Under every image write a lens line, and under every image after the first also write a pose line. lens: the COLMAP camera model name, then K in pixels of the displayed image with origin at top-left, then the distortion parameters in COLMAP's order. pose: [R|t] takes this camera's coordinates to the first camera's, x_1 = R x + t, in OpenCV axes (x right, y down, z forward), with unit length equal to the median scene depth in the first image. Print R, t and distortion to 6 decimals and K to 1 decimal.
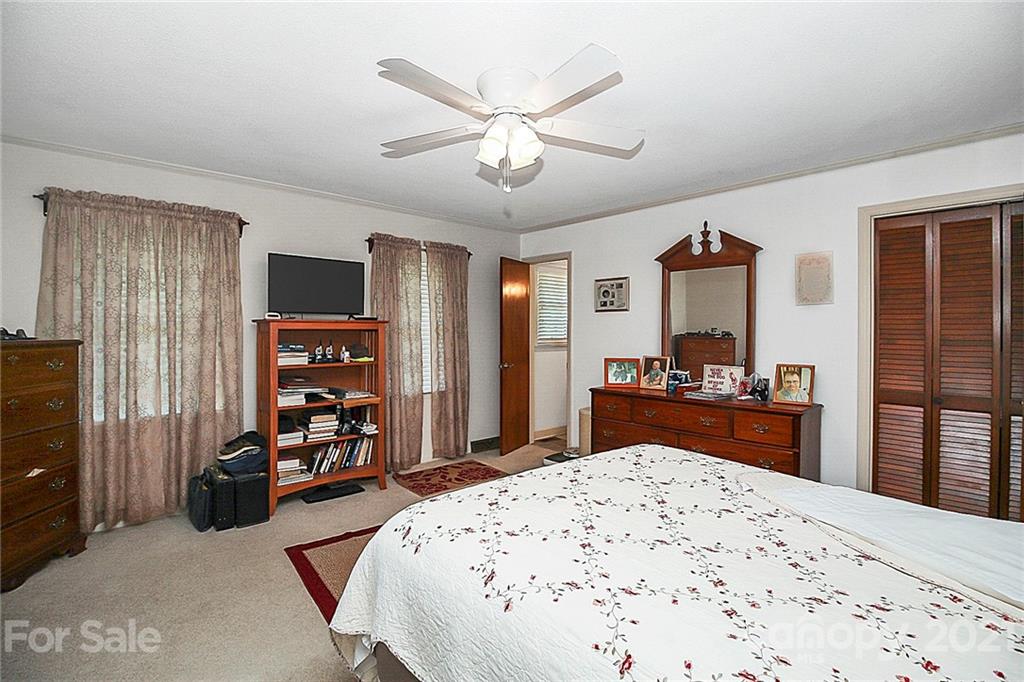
lens RADIAL K [[492.6, 0, 512.2], [0, 492.6, 336.3], [0, 0, 1]] dist [-0.010769, 0.001201]
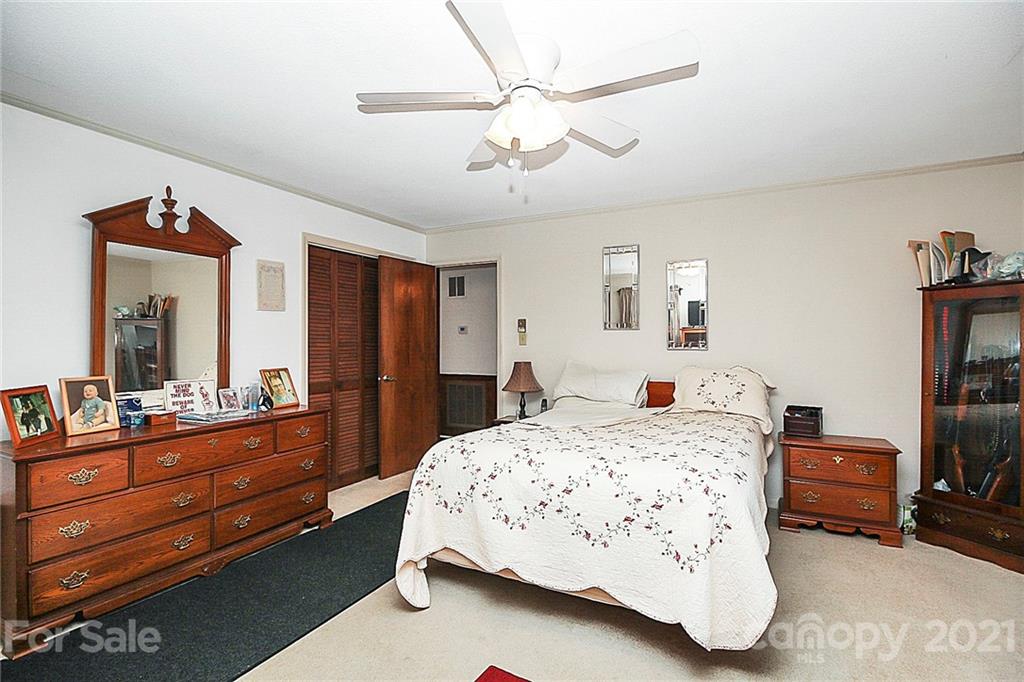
lens RADIAL K [[492.6, 0, 510.0], [0, 492.6, 341.2], [0, 0, 1]] dist [-0.010769, 0.001201]
pose [[-0.373647, -0.002712, 0.927567, -0.478504], [0.011691, 0.999903, 0.007633, -0.001290], [-0.927497, 0.013696, -0.373579, 0.803643]]
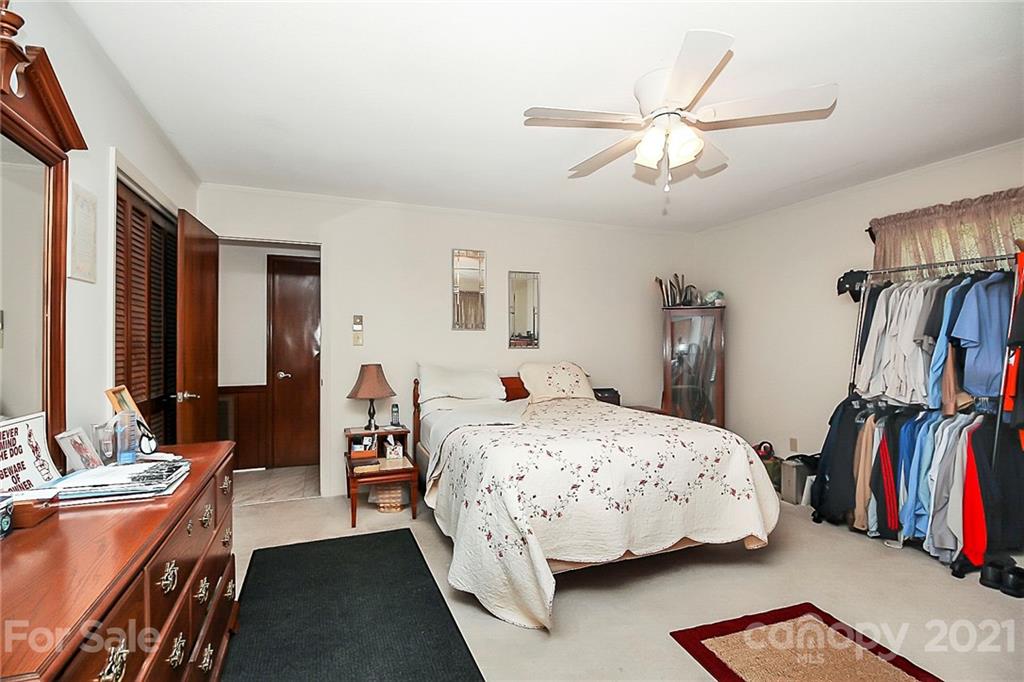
lens RADIAL K [[492.6, 0, 508.8], [0, 492.6, 338.6], [0, 0, 1]] dist [-0.010769, 0.001201]
pose [[-0.947924, 0.002704, 0.318486, -0.026773], [0.003740, 0.999990, 0.002643, 0.001579], [-0.318475, 0.003696, -0.947924, 1.202104]]
